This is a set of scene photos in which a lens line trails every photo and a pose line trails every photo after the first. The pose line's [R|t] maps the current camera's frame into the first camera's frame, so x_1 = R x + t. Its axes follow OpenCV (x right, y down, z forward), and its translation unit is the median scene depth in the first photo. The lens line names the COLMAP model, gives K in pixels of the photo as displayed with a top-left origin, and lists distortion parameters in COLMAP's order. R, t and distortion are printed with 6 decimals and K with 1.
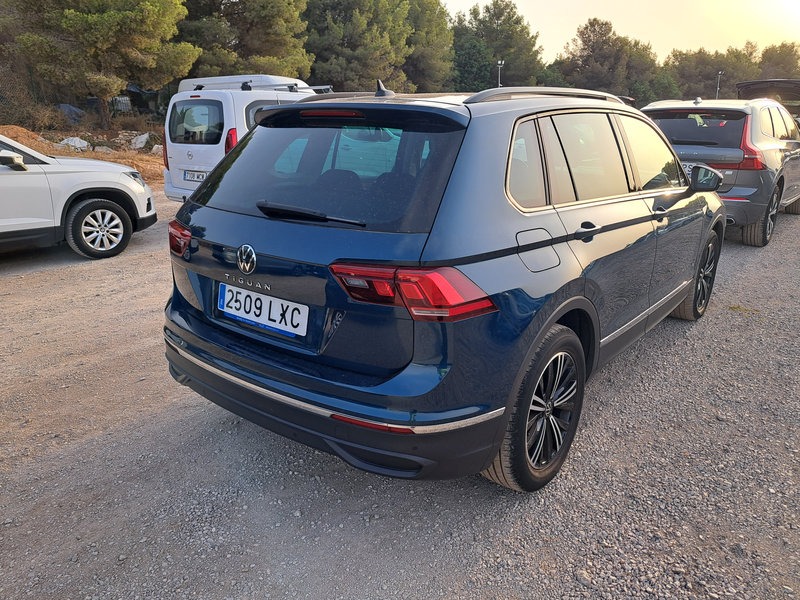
lens RADIAL K [[561.1, 0, 400.0], [0, 561.1, 300.0], [0, 0, 1]] dist [0.058811, -0.029074]
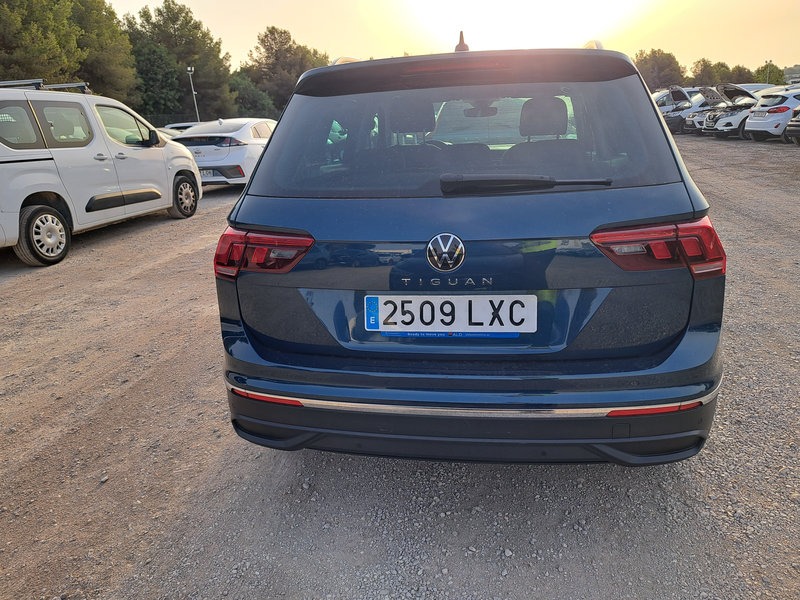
lens RADIAL K [[561.1, 0, 400.0], [0, 561.1, 300.0], [0, 0, 1]] dist [0.058811, -0.029074]
pose [[0.874578, -0.187914, 0.446992, -0.646450], [0.193979, 0.980462, 0.032647, -0.042623], [-0.444394, 0.058155, 0.893942, 0.326082]]
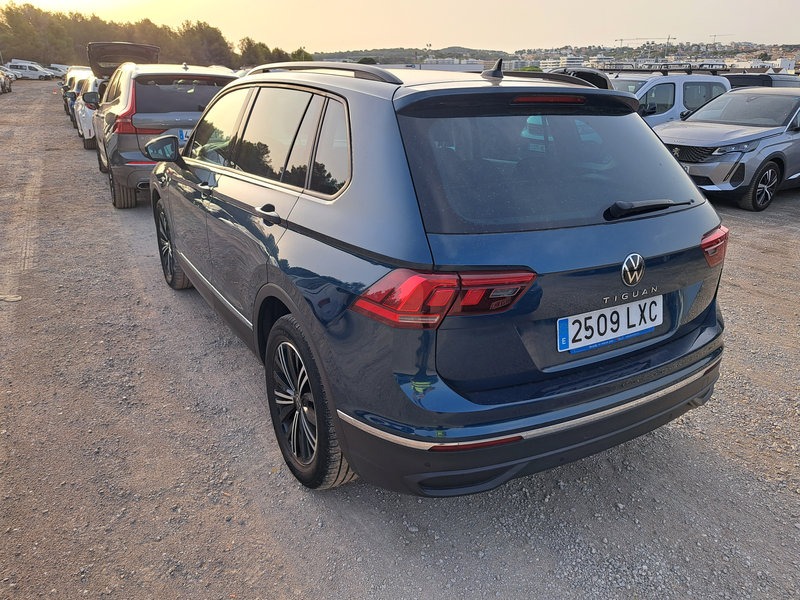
lens RADIAL K [[561.1, 0, 400.0], [0, 561.1, 300.0], [0, 0, 1]] dist [0.058811, -0.029074]
pose [[0.383865, -0.316218, 0.867556, -1.139157], [0.267051, 0.937403, 0.223515, -0.308106], [-0.883930, 0.145882, 0.444282, 0.884840]]
